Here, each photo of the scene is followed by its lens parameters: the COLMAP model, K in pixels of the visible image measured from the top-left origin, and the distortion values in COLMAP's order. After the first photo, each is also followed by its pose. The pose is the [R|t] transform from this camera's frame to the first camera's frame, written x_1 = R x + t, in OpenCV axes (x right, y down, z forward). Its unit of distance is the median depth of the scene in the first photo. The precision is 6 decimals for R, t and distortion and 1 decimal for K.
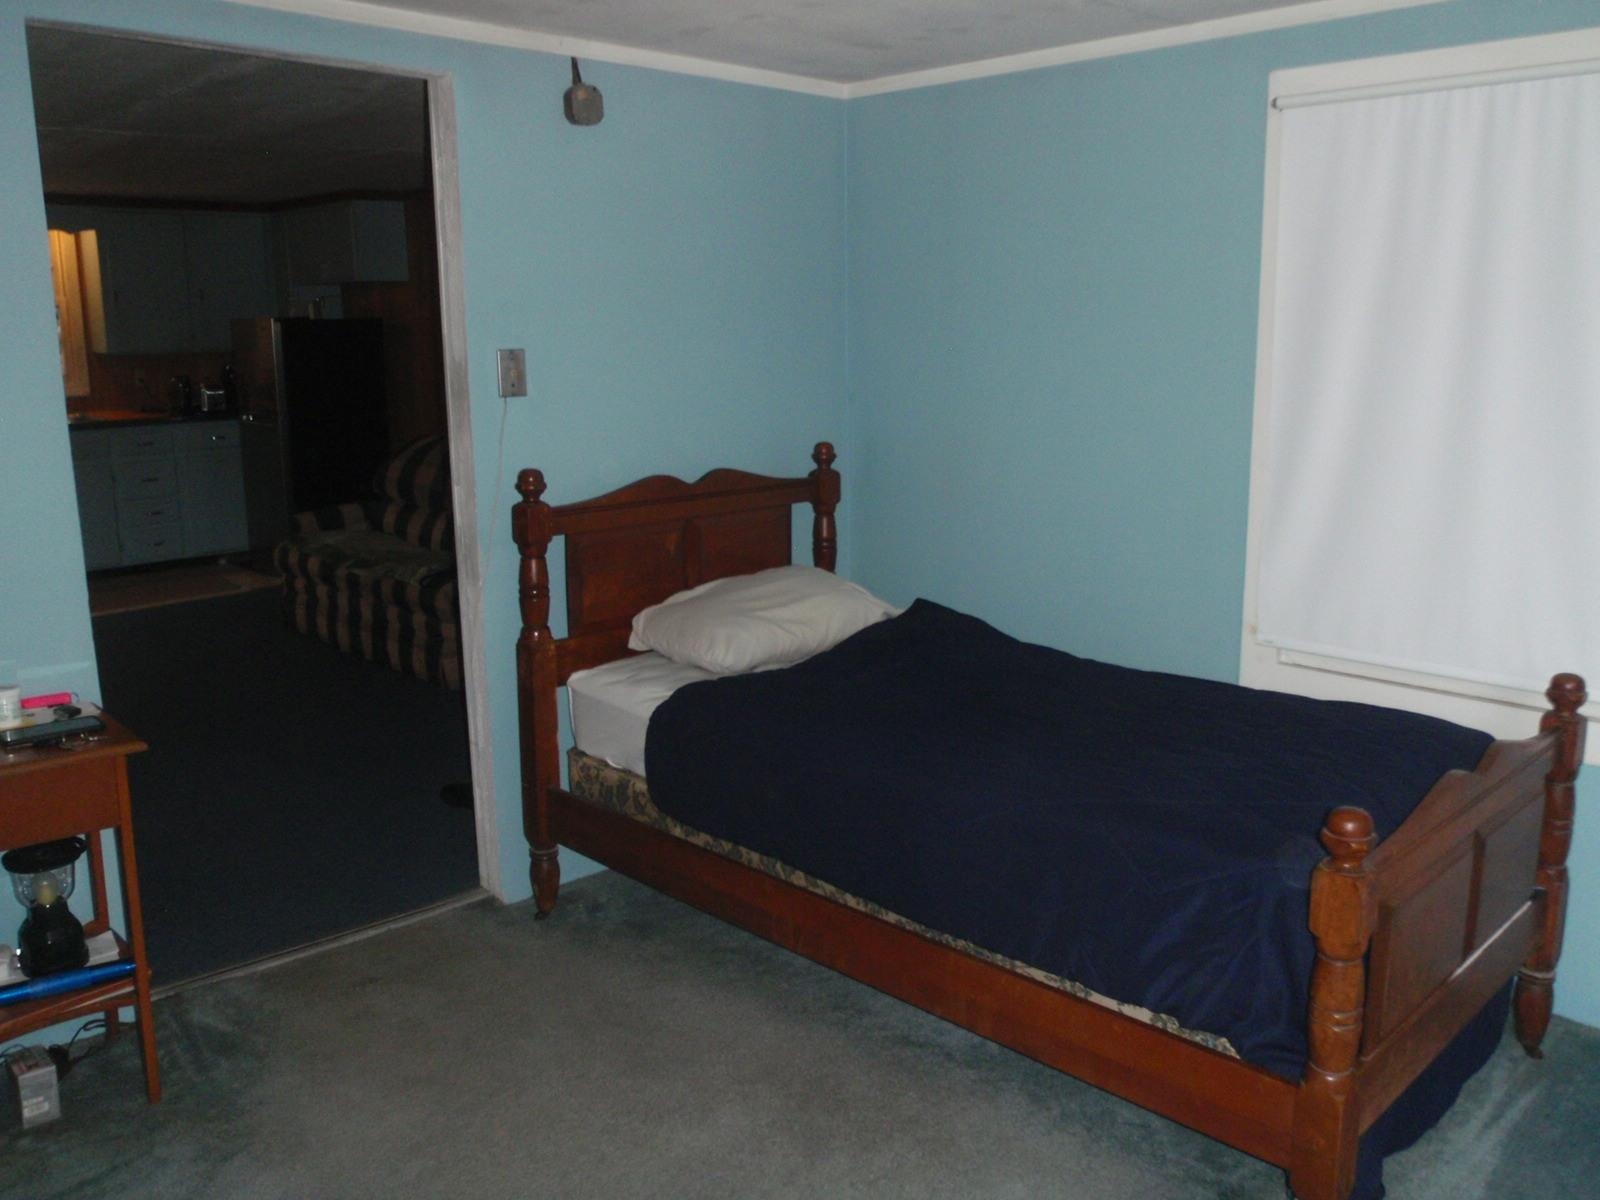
lens RADIAL K [[1345.5, 0, 795.1], [0, 1345.5, 595.4], [0, 0, 1]] dist [-0.081914, 0.067550]
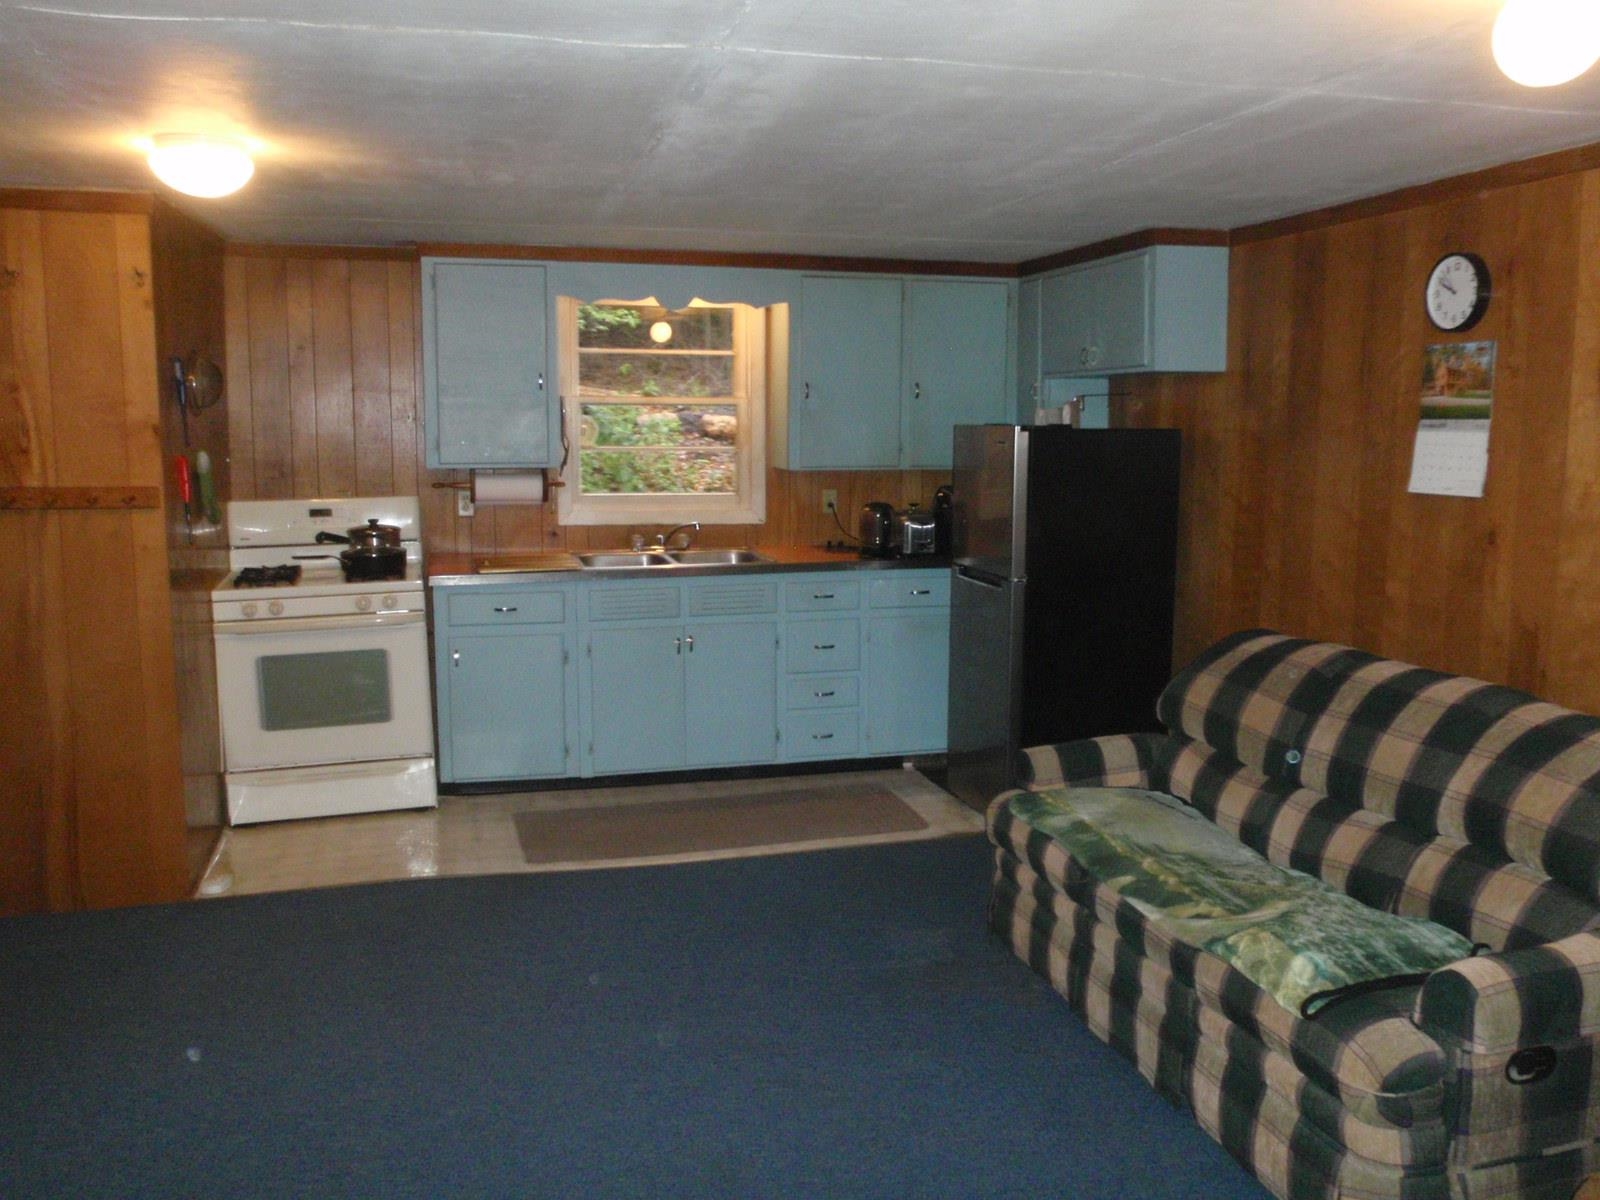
lens RADIAL K [[1353.9, 0, 802.6], [0, 1353.9, 588.4], [0, 0, 1]] dist [-0.055777, 0.002872]
pose [[0.878208, 0.067470, -0.473496, -0.179767], [-0.108598, 0.992272, -0.060028, -0.084601], [0.465787, 0.104138, 0.878748, 0.407590]]
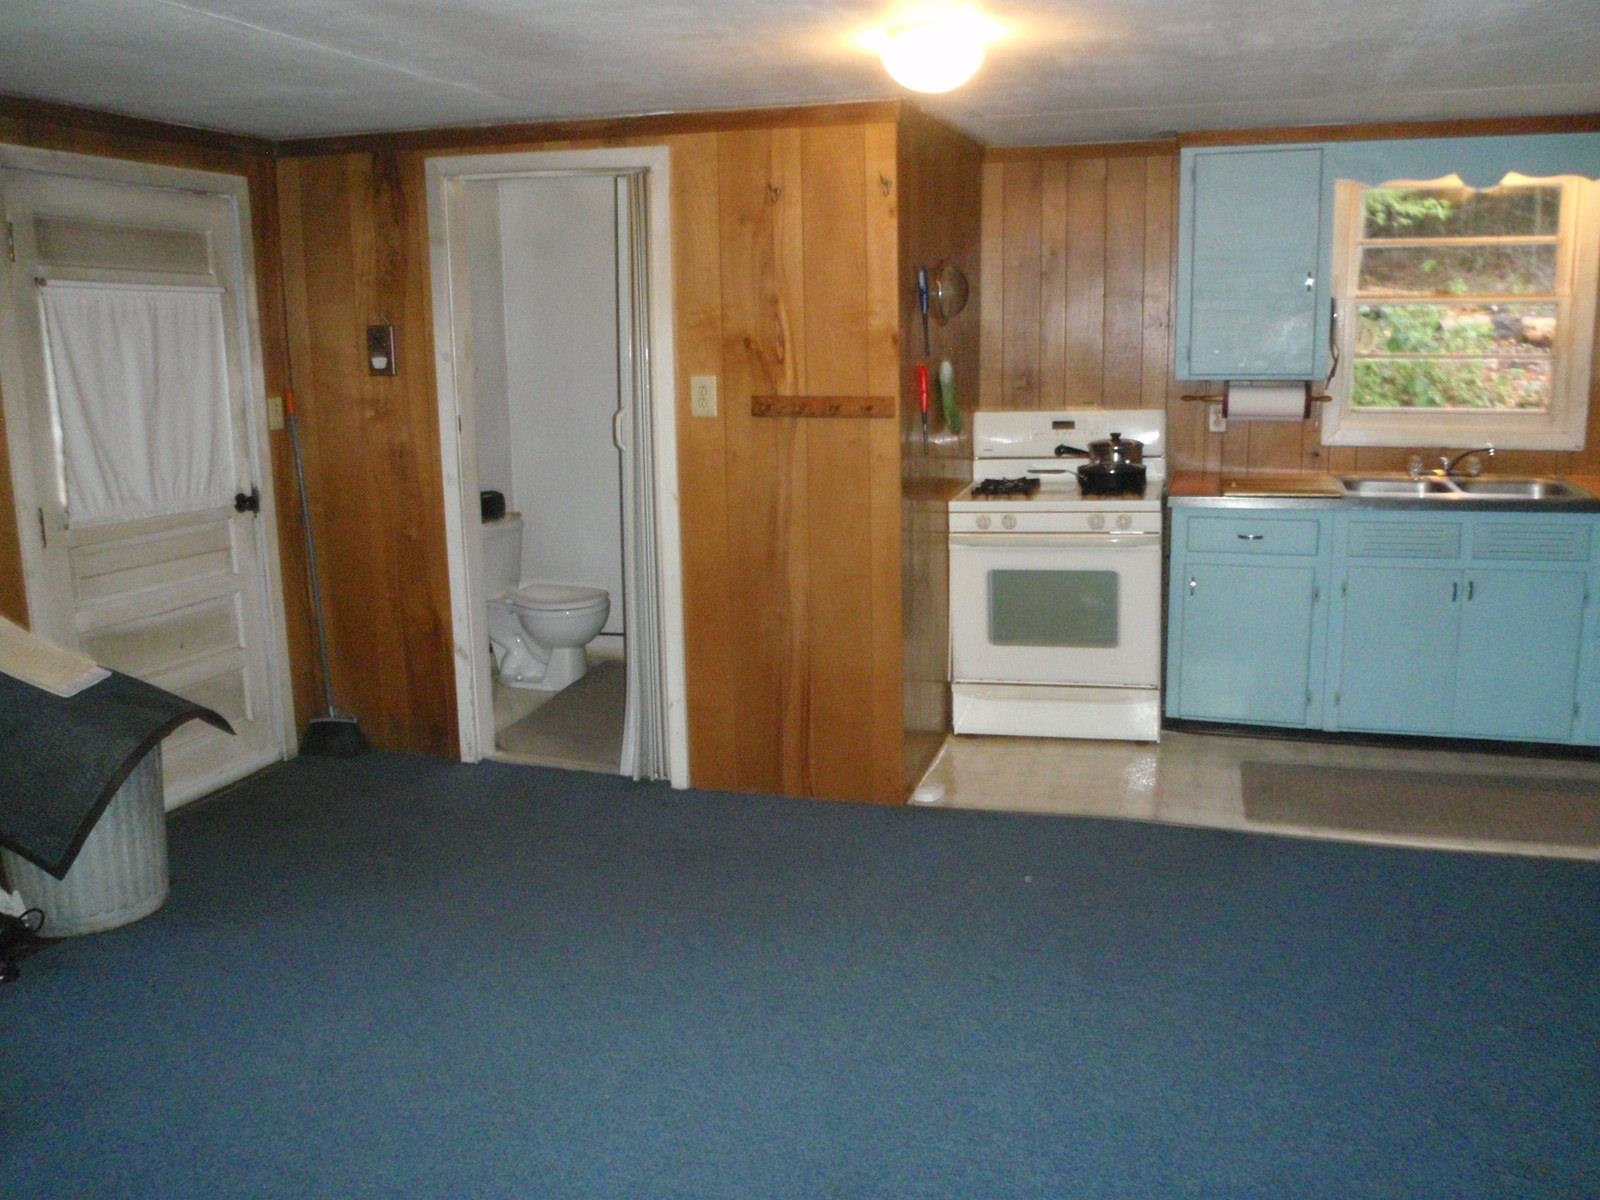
lens RADIAL K [[1345.5, 0, 795.1], [0, 1345.5, 595.4], [0, 0, 1]] dist [-0.081914, 0.067550]
pose [[0.480881, 0.166491, -0.860834, -0.210033], [-0.170057, 0.980872, 0.094710, -0.097729], [0.860136, 0.100846, 0.499995, 0.469411]]
